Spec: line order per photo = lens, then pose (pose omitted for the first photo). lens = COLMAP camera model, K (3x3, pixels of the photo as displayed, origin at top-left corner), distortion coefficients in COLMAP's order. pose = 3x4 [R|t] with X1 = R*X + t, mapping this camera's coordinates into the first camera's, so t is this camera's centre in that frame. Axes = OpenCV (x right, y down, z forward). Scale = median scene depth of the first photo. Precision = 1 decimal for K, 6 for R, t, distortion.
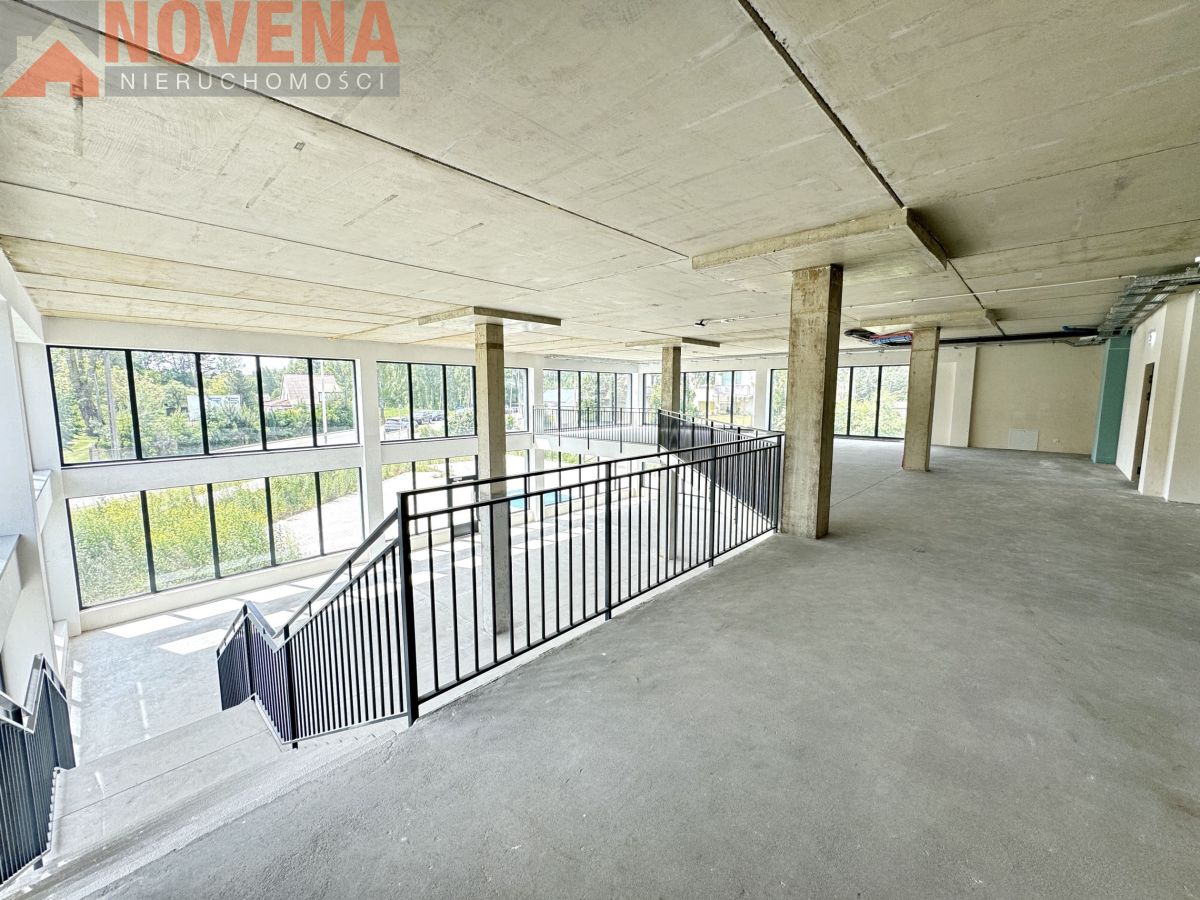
lens RADIAL K [[478.5, 0, 599.0], [0, 478.5, 448.8], [0, 0, 1]] dist [-0.001740, 0.000607]
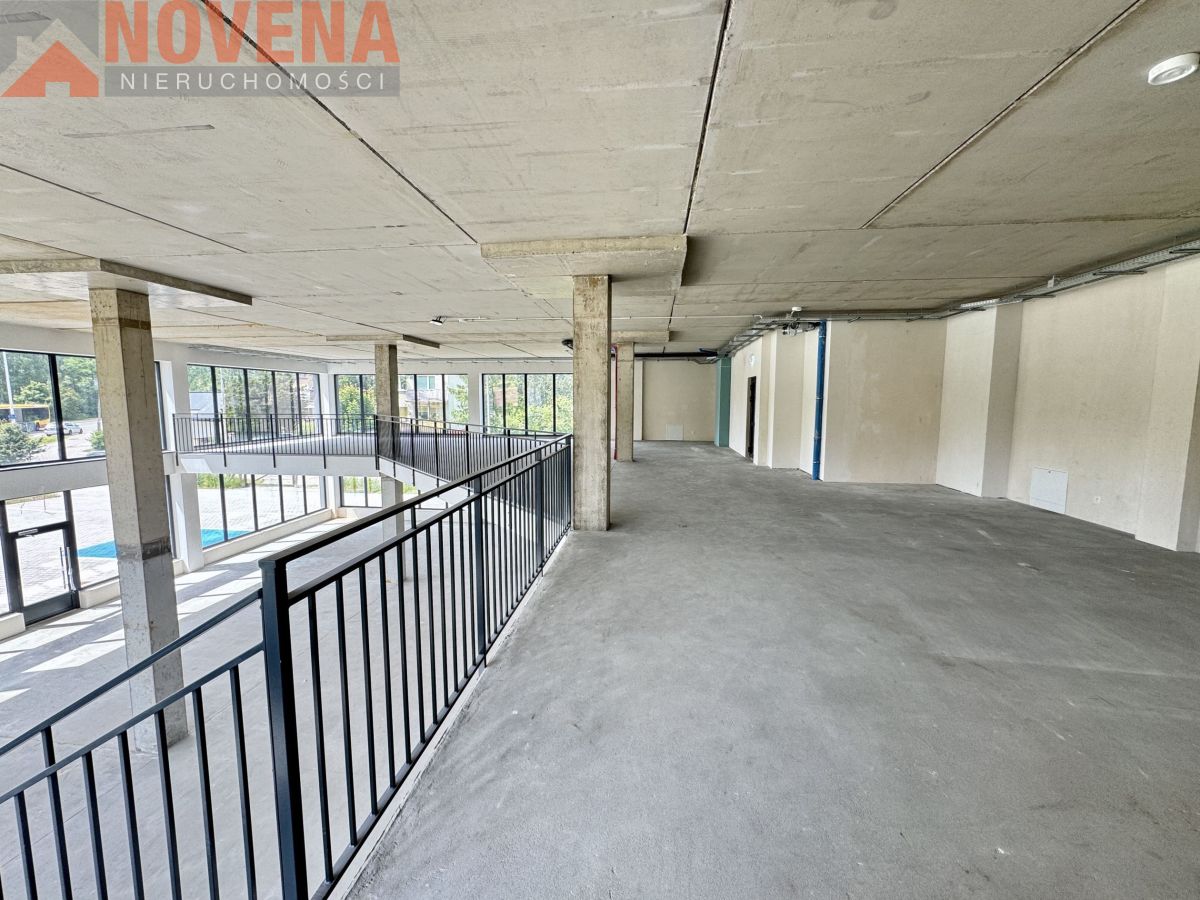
lens RADIAL K [[478.5, 0, 598.7], [0, 478.5, 448.9], [0, 0, 1]] dist [-0.001740, 0.000607]
pose [[0.803496, -0.060592, 0.592218, -0.203691], [0.067193, 0.997680, 0.010913, -0.007223], [-0.591505, 0.031024, 0.805704, 0.160243]]
